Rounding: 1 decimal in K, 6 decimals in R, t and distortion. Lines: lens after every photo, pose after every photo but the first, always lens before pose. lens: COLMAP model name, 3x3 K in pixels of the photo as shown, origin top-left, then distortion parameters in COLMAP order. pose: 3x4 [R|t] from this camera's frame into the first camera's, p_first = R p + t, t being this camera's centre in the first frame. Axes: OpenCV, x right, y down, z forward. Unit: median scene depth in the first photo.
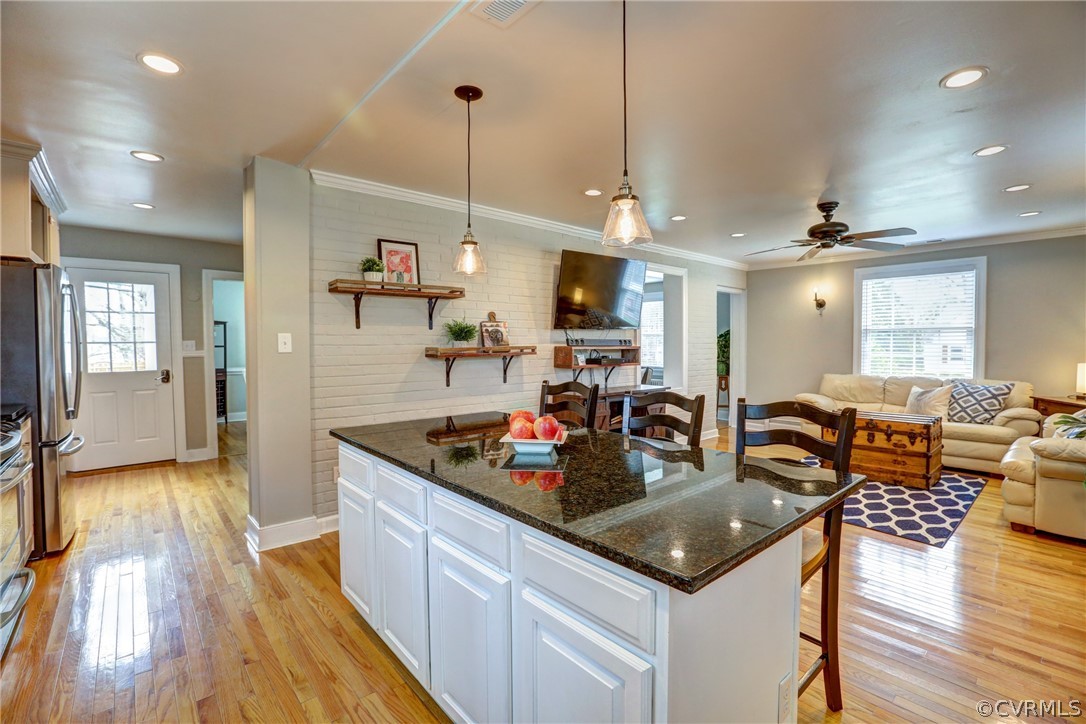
lens RADIAL K [[492.6, 0, 544.9], [0, 492.6, 358.8], [0, 0, 1]] dist [-0.050217, 0.016989]
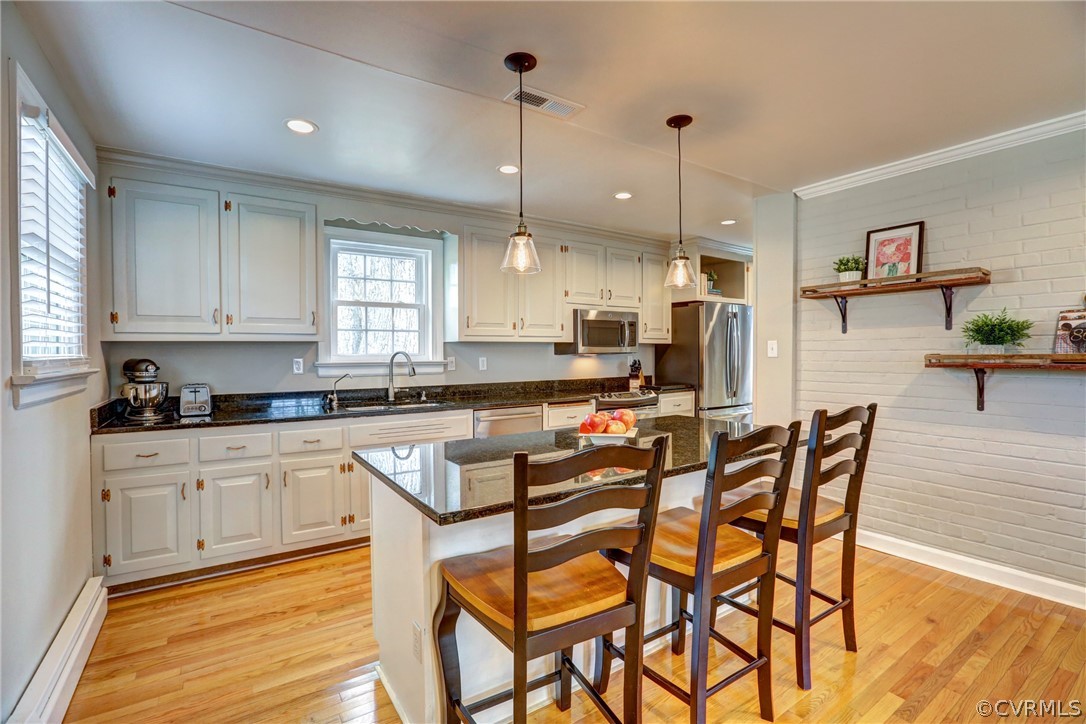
lens RADIAL K [[492.6, 0, 544.9], [0, 492.6, 358.8], [0, 0, 1]] dist [-0.050217, 0.016989]
pose [[-0.119052, 0.019708, -0.992692, 0.488525], [-0.022953, 0.999481, 0.022595, -0.015680], [0.992623, 0.025475, -0.118538, 0.420560]]
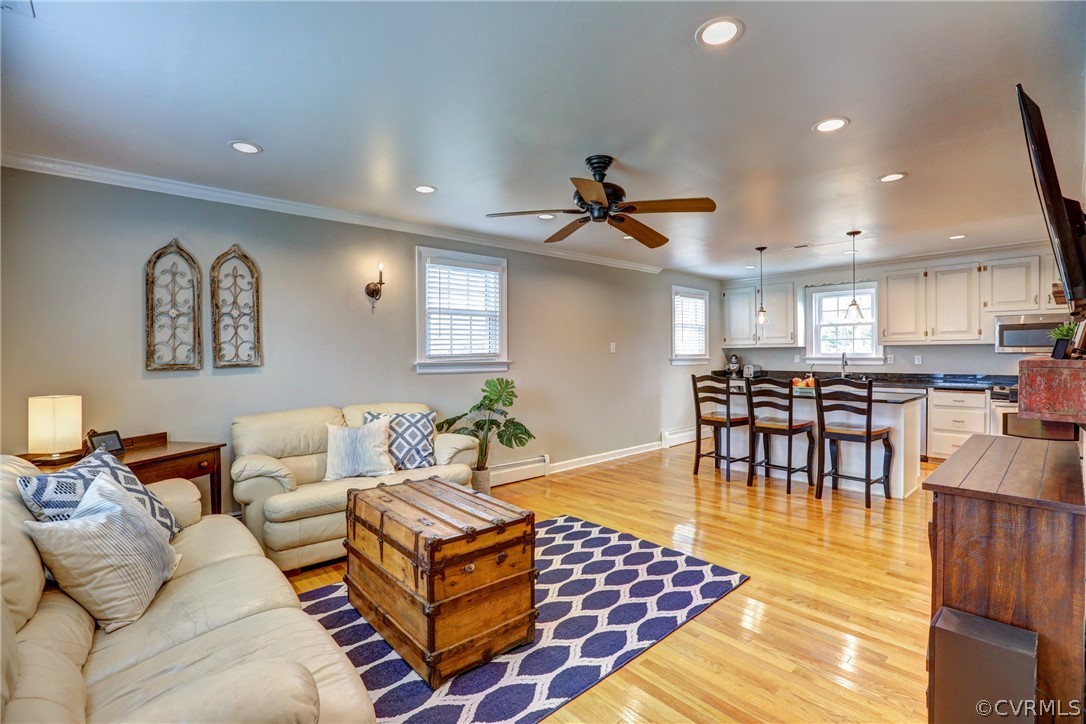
lens RADIAL K [[492.6, 0, 544.9], [0, 492.6, 358.8], [0, 0, 1]] dist [-0.050217, 0.016989]
pose [[-0.999908, 0.011163, -0.007727, 0.604475], [0.010846, 0.999140, 0.040030, -0.050834], [0.008167, 0.039943, -0.999169, 1.550670]]
